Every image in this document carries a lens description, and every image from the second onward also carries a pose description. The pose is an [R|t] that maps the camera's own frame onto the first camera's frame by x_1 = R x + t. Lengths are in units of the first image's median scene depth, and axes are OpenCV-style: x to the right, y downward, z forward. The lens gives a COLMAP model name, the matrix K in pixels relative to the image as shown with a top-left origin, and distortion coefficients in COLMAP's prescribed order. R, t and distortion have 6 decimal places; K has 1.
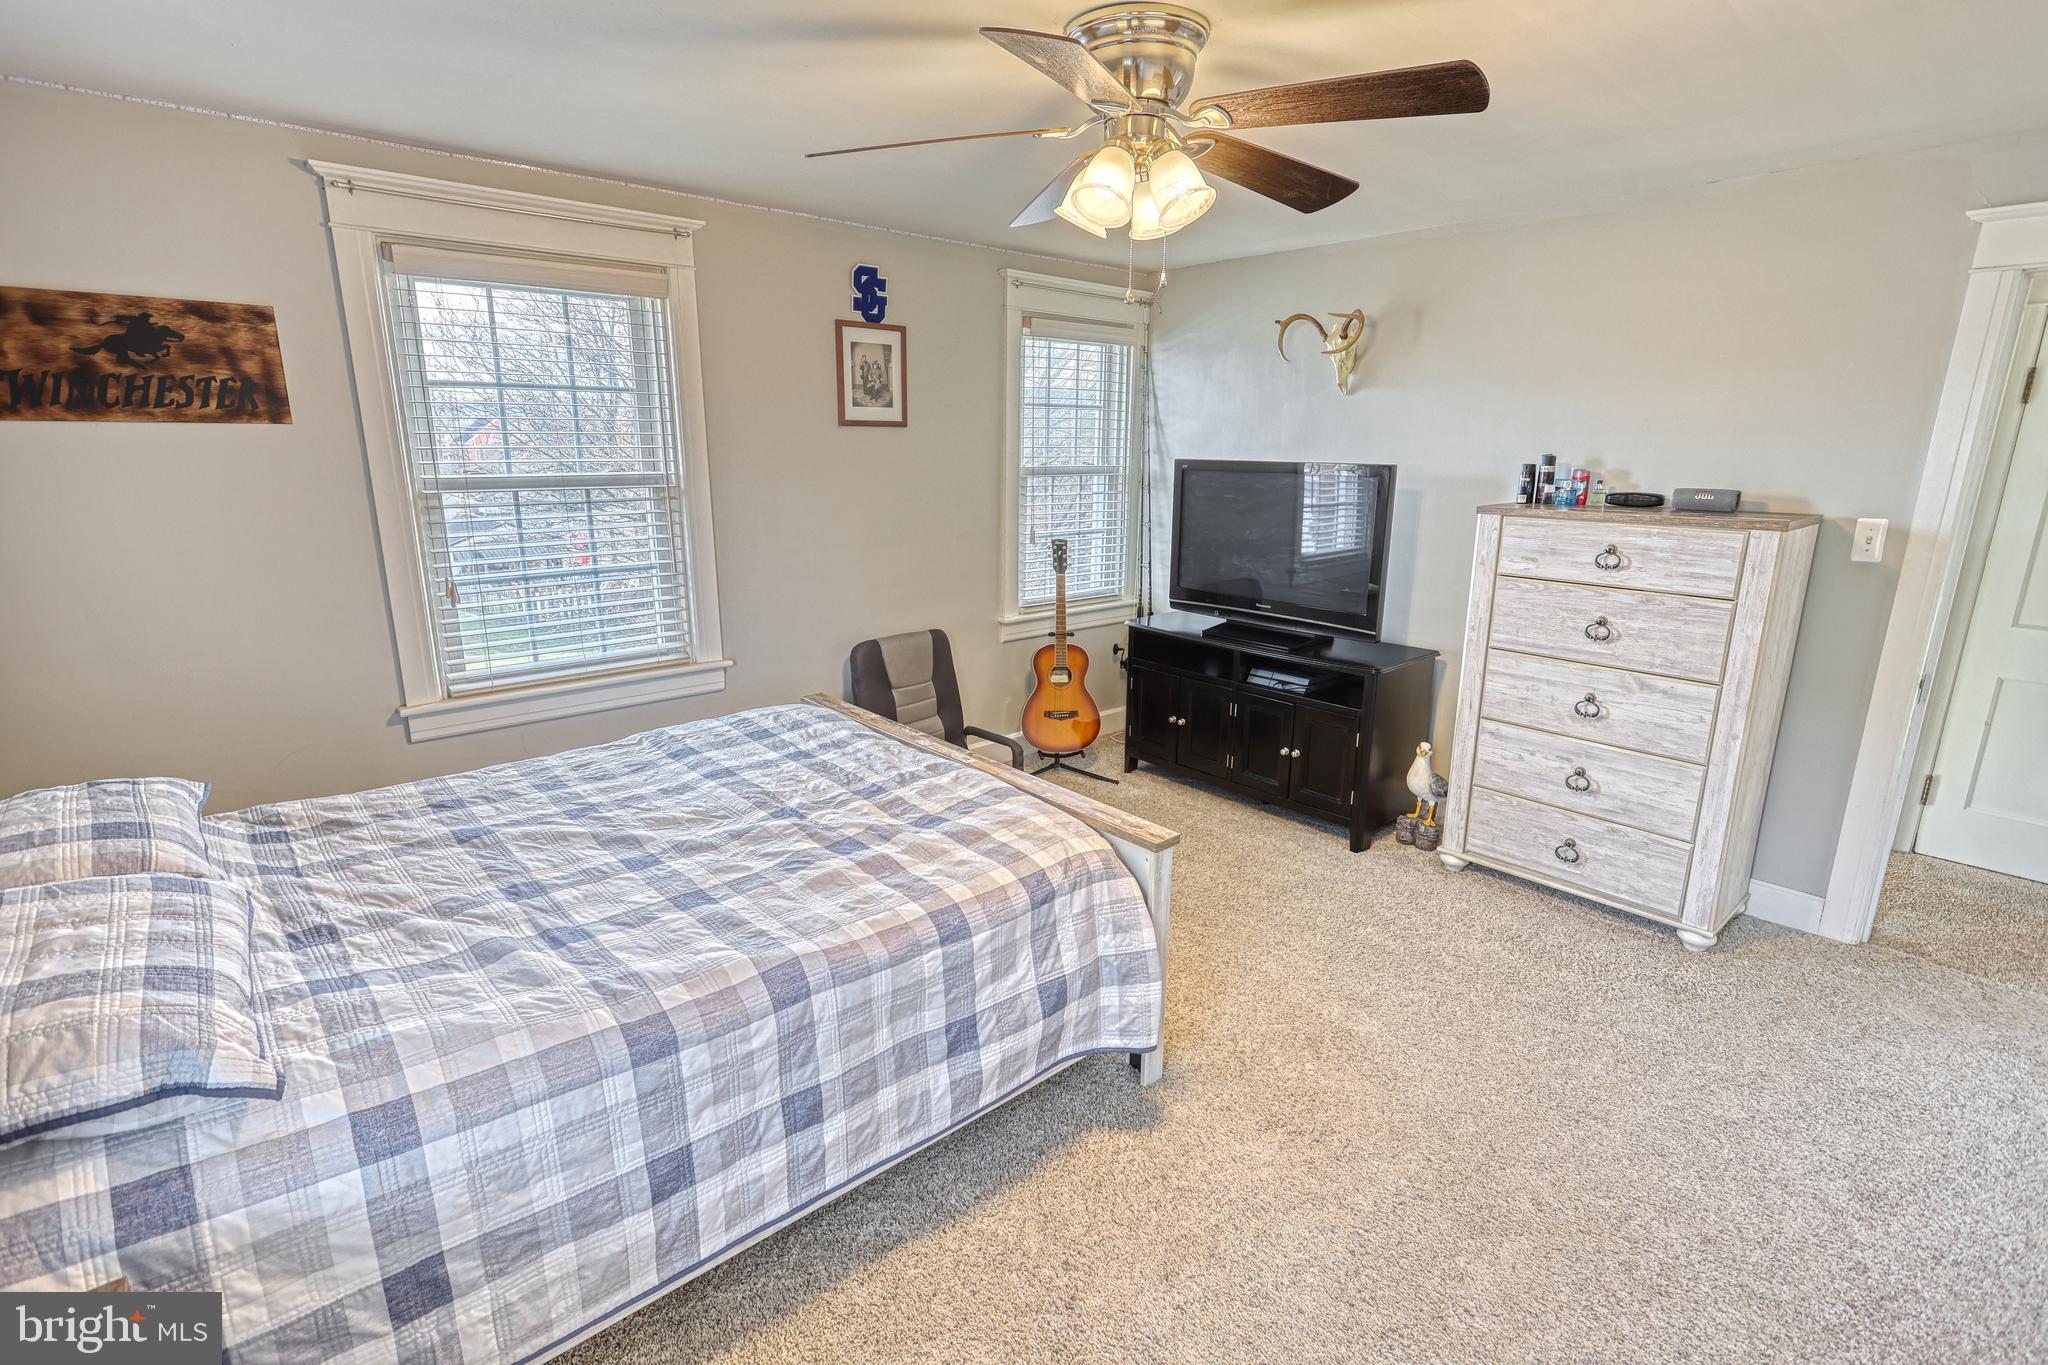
lens RADIAL K [[954.3, 0, 1029.7], [0, 954.3, 688.6], [0, 0, 1]] dist [0.006750, -0.000352]
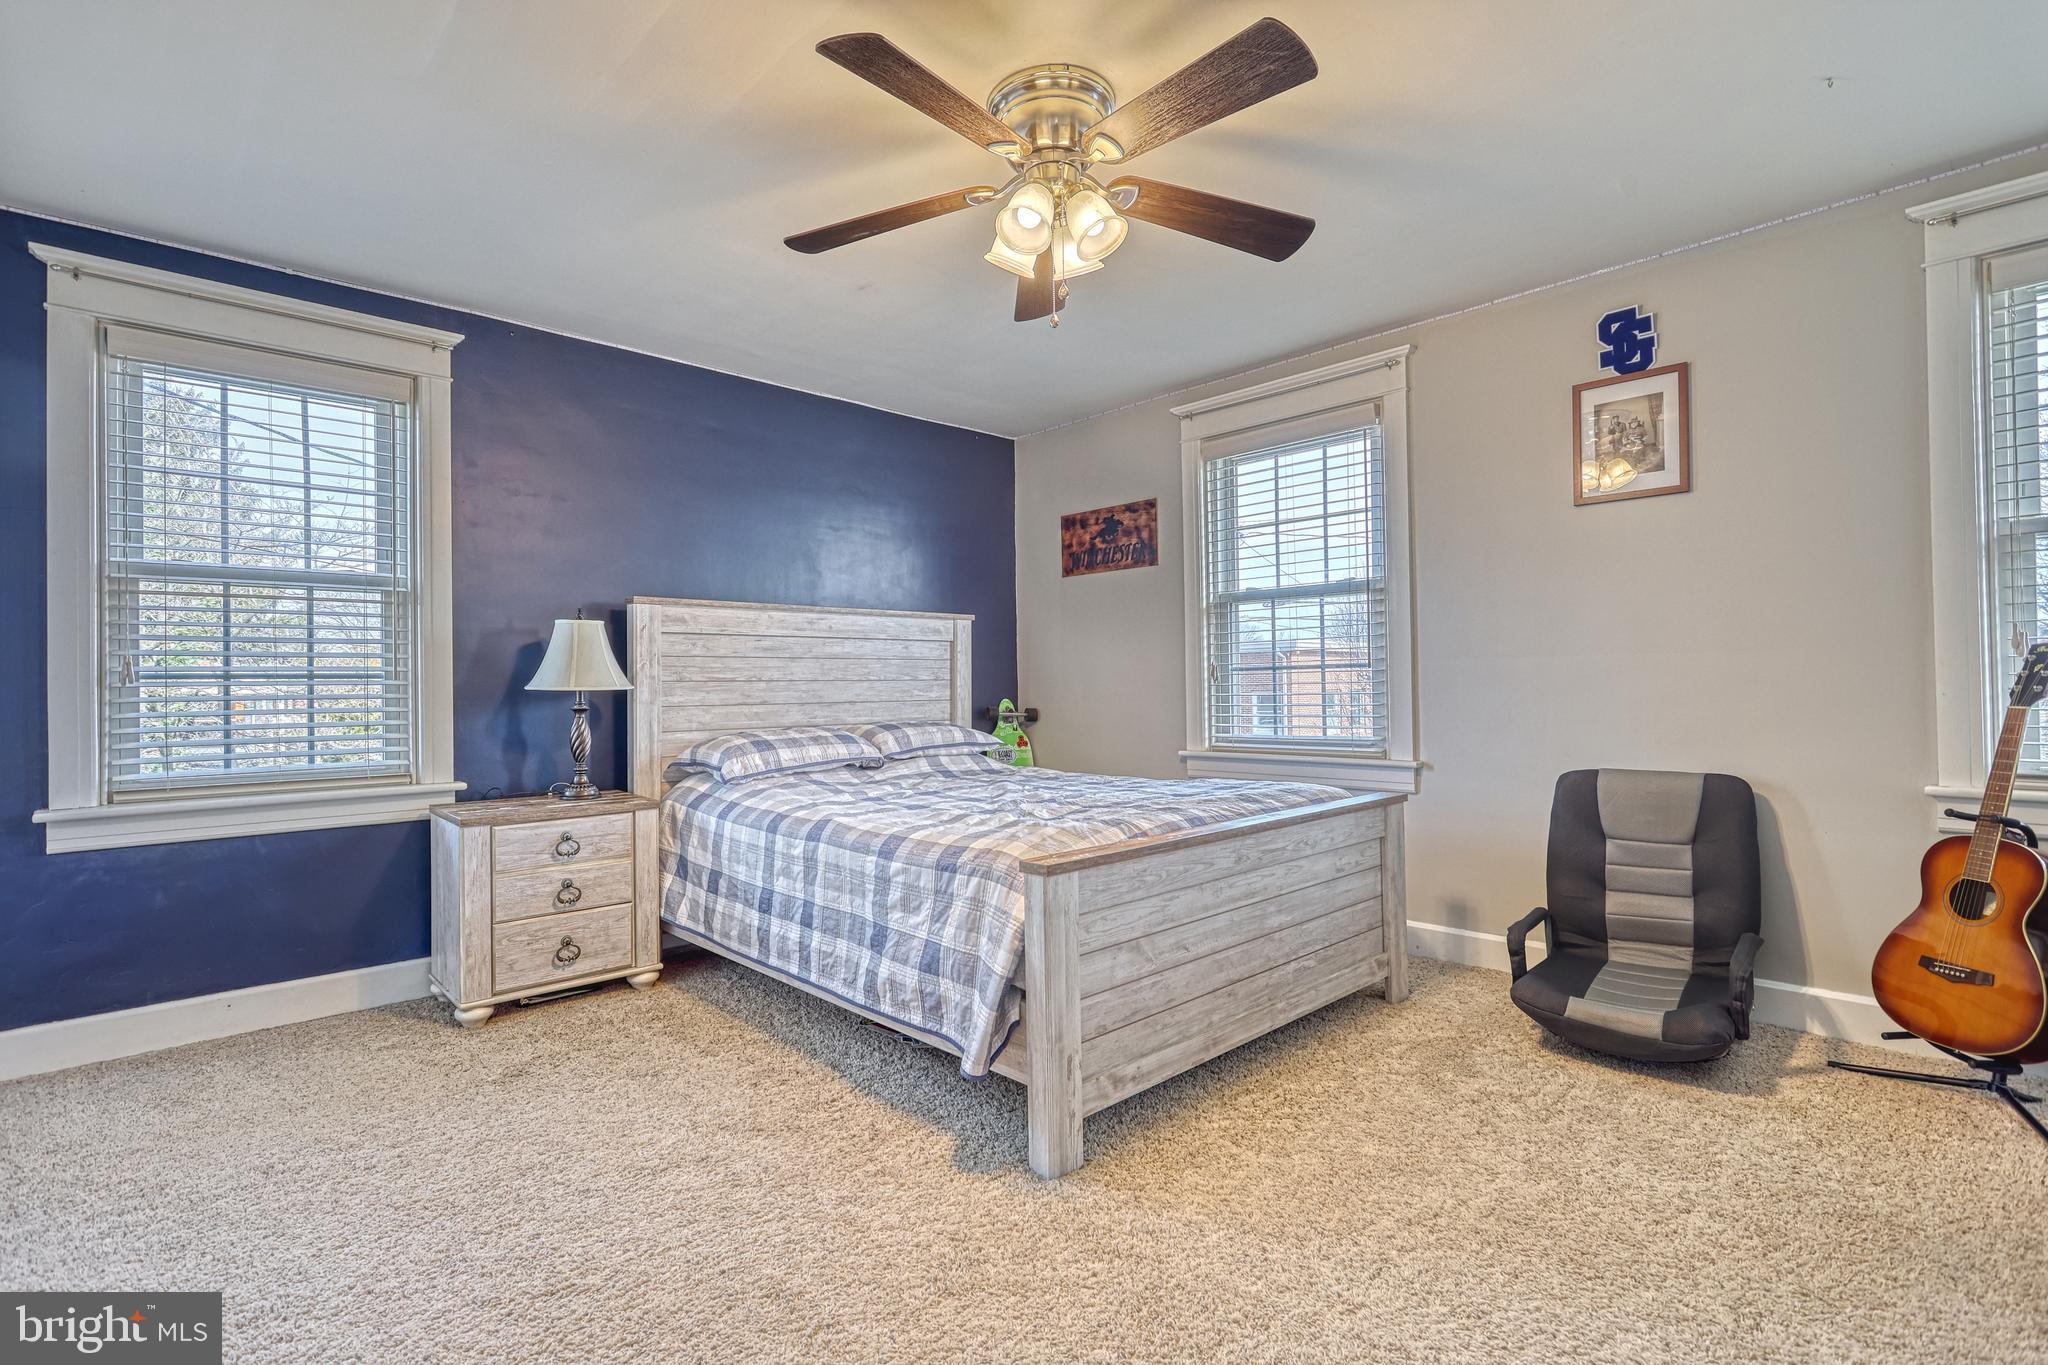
lens RADIAL K [[954.3, 0, 1017.9], [0, 954.3, 690.3], [0, 0, 1]] dist [0.006750, -0.000352]
pose [[0.050266, 0.000402, -0.998736, 0.758778], [-0.237354, 0.971355, -0.011554, 0.007922], [0.970122, 0.237635, 0.048921, 0.650218]]
